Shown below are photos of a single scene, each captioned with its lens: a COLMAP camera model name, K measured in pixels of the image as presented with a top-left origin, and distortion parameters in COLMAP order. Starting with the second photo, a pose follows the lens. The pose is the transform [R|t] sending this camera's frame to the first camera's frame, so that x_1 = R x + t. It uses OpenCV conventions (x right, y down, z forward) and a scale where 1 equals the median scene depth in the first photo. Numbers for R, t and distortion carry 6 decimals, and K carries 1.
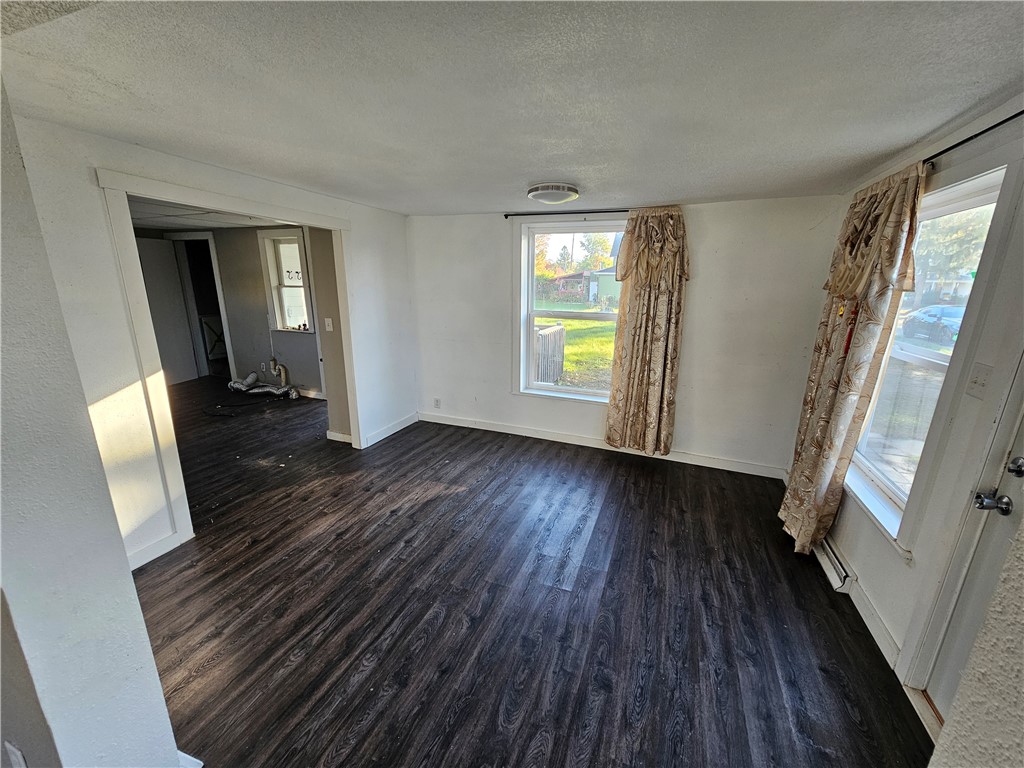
lens RADIAL K [[421.8, 0, 515.2], [0, 421.8, 393.0], [0, 0, 1]] dist [-0.001712, -0.000006]
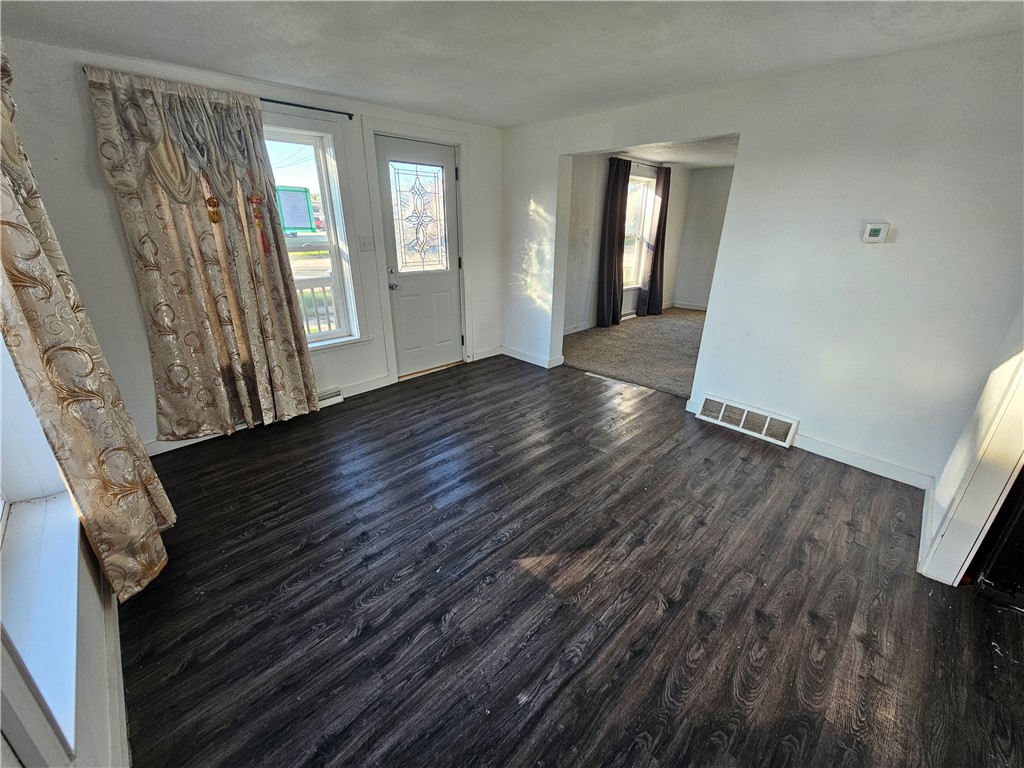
lens RADIAL K [[421.8, 0, 515.0], [0, 421.8, 390.5], [0, 0, 1]] dist [-0.001712, -0.000006]
pose [[-0.913386, -0.173502, 0.368271, -0.418977], [0.080381, 0.809958, 0.580954, -0.445339], [-0.399081, 0.560237, -0.725858, 1.933549]]
